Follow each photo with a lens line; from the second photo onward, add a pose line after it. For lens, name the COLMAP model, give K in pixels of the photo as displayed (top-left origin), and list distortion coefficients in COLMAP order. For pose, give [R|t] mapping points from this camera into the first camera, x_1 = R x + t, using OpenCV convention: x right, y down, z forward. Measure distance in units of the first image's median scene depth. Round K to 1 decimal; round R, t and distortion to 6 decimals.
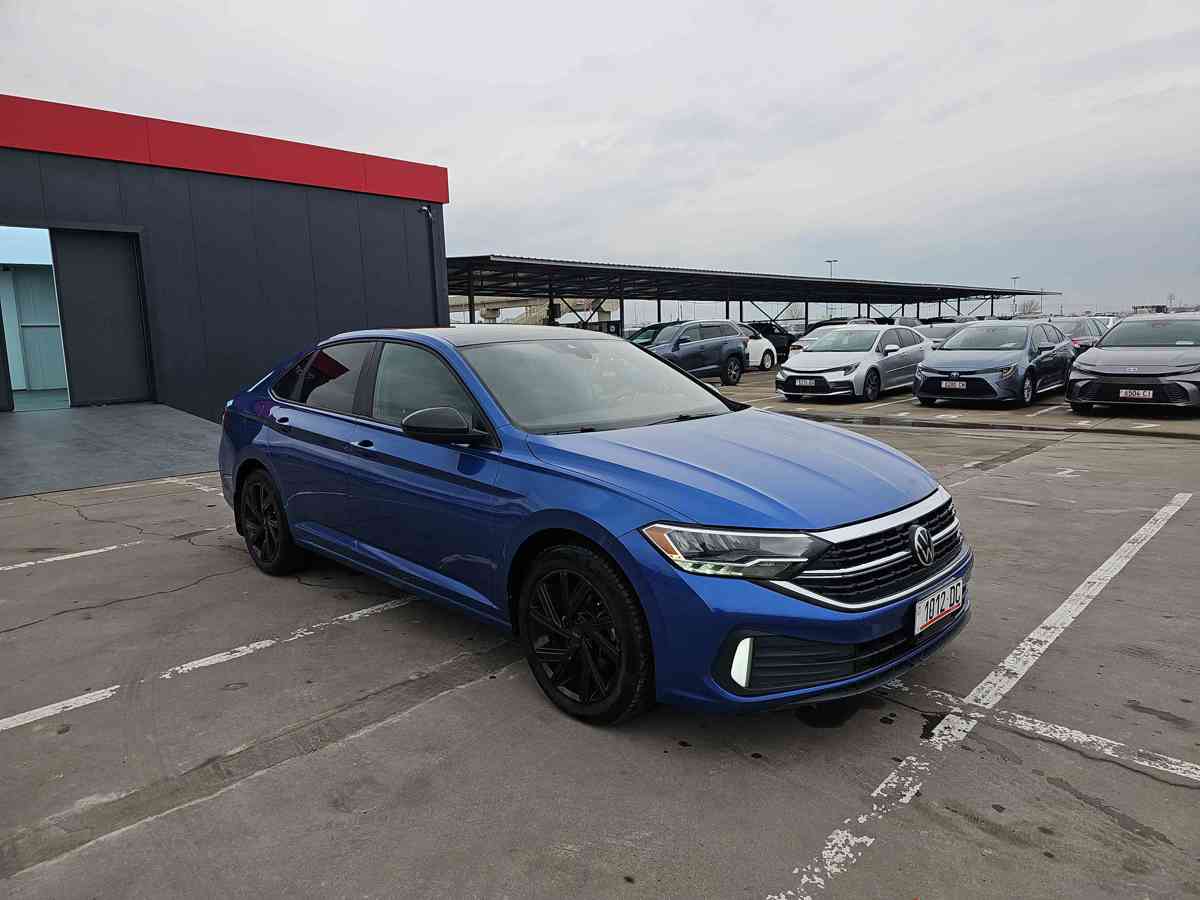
lens RADIAL K [[766.8, 0, 600.0], [0, 766.8, 450.0], [0, 0, 1]] dist [0.054483, -0.048361]
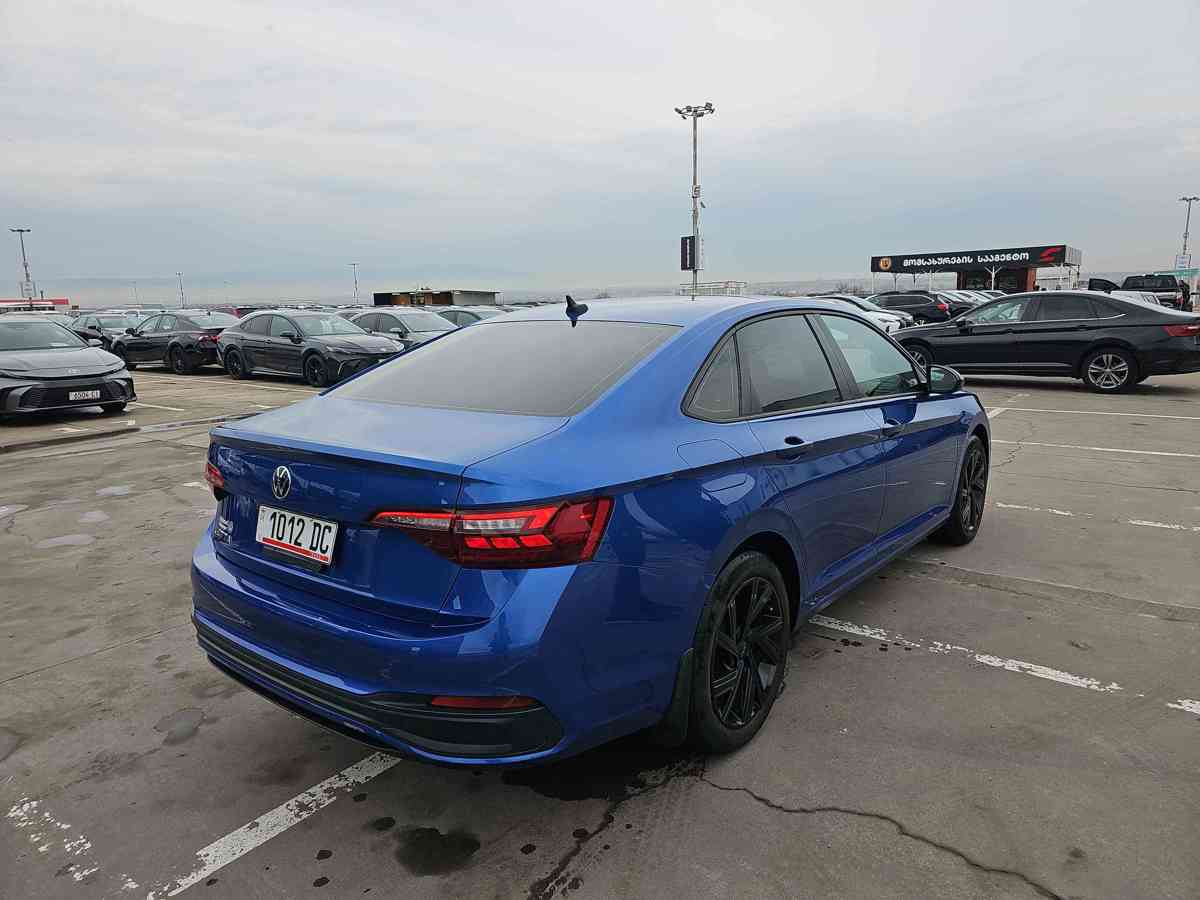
lens RADIAL K [[794.6, 0, 600.0], [0, 794.6, 450.0], [0, 0, 1]] dist [-0.005985, -0.002864]
pose [[-0.092664, -0.152351, 0.983973, -1.351726], [0.176192, 0.970121, 0.166799, -0.209372], [-0.979985, 0.188824, -0.063052, 1.596131]]
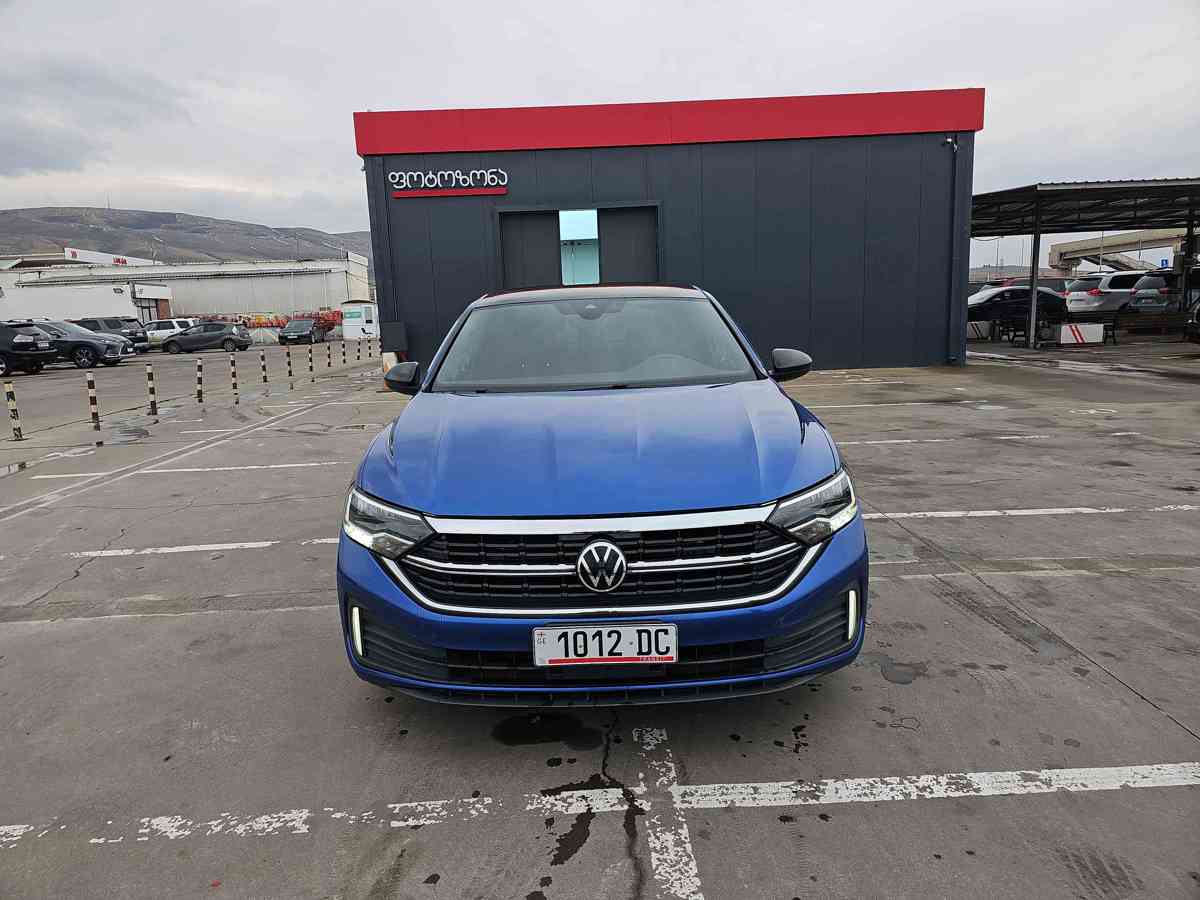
lens RADIAL K [[766.8, 0, 600.0], [0, 766.8, 450.0], [0, 0, 1]] dist [0.054483, -0.048361]
pose [[0.708427, 0.123720, -0.694855, 0.813161], [-0.080348, 0.992253, 0.094755, -0.058083], [0.701195, -0.011297, 0.712880, 0.384006]]
